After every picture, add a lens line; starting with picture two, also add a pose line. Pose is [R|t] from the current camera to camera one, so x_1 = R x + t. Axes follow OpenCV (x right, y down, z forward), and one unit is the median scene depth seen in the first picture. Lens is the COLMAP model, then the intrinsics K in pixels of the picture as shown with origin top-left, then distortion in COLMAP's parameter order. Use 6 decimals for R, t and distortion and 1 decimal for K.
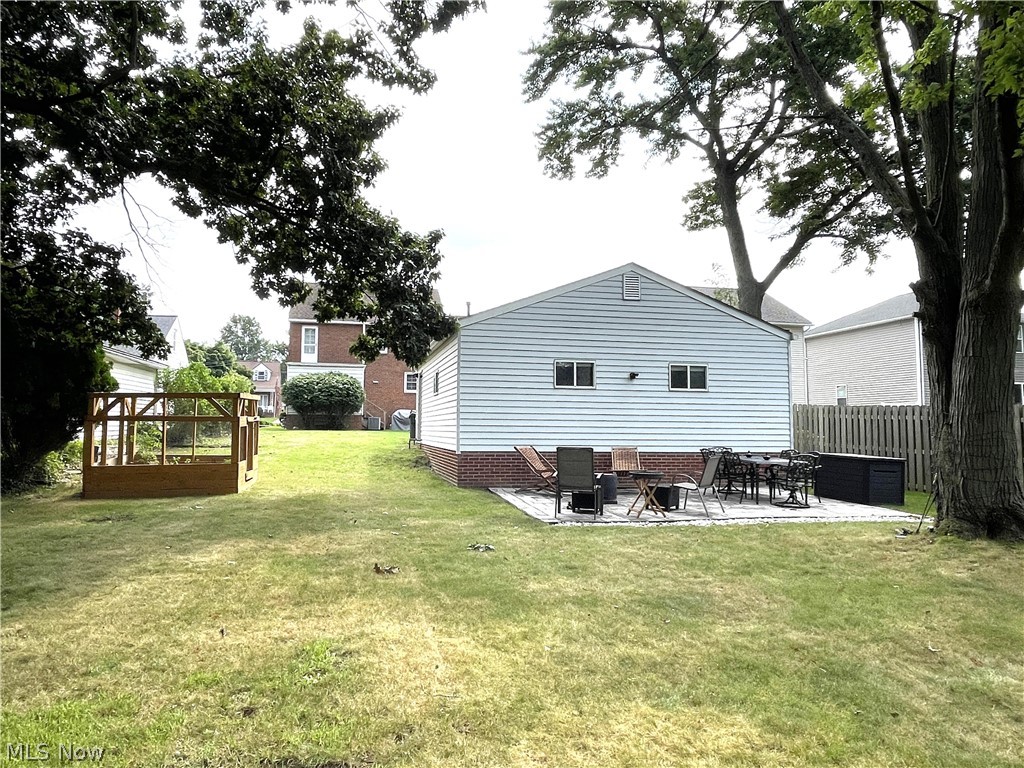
lens RADIAL K [[695.8, 0, 511.4], [0, 695.8, 383.7], [0, 0, 1]] dist [-0.001343, 0.000055]
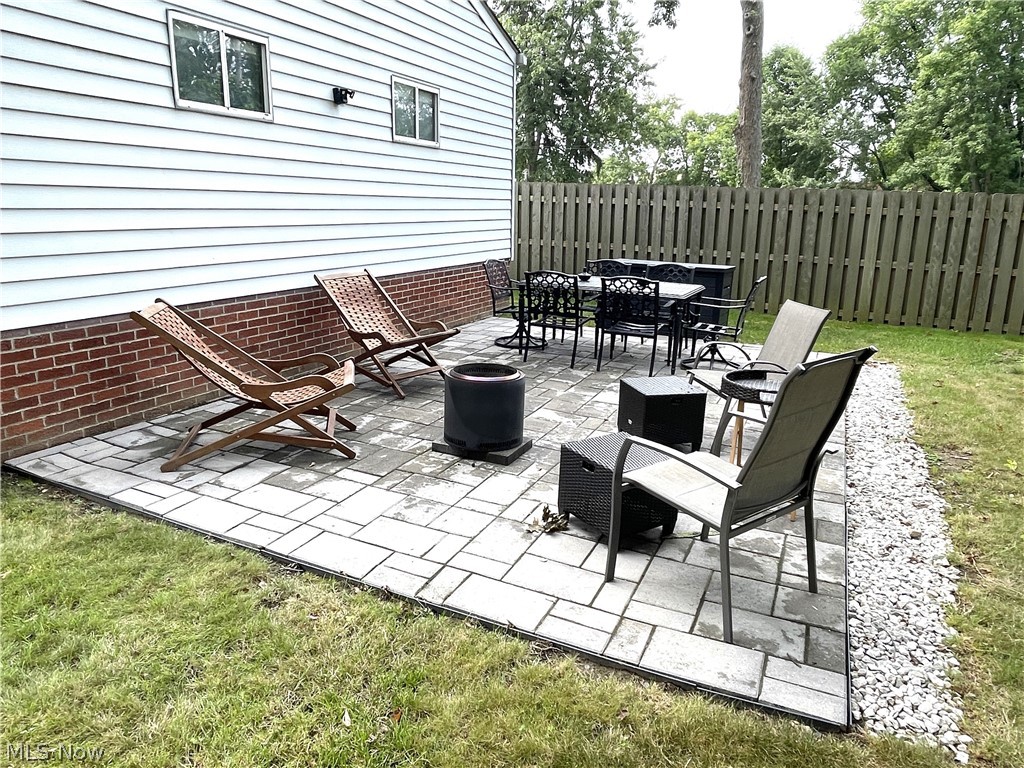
lens RADIAL K [[695.8, 0, 510.9], [0, 695.8, 381.0], [0, 0, 1]] dist [-0.001343, 0.000055]
pose [[0.610001, -0.195862, 0.767813, -0.111368], [-0.054886, 0.956200, 0.287522, 0.025862], [-0.790497, -0.217531, 0.572533, 0.649532]]
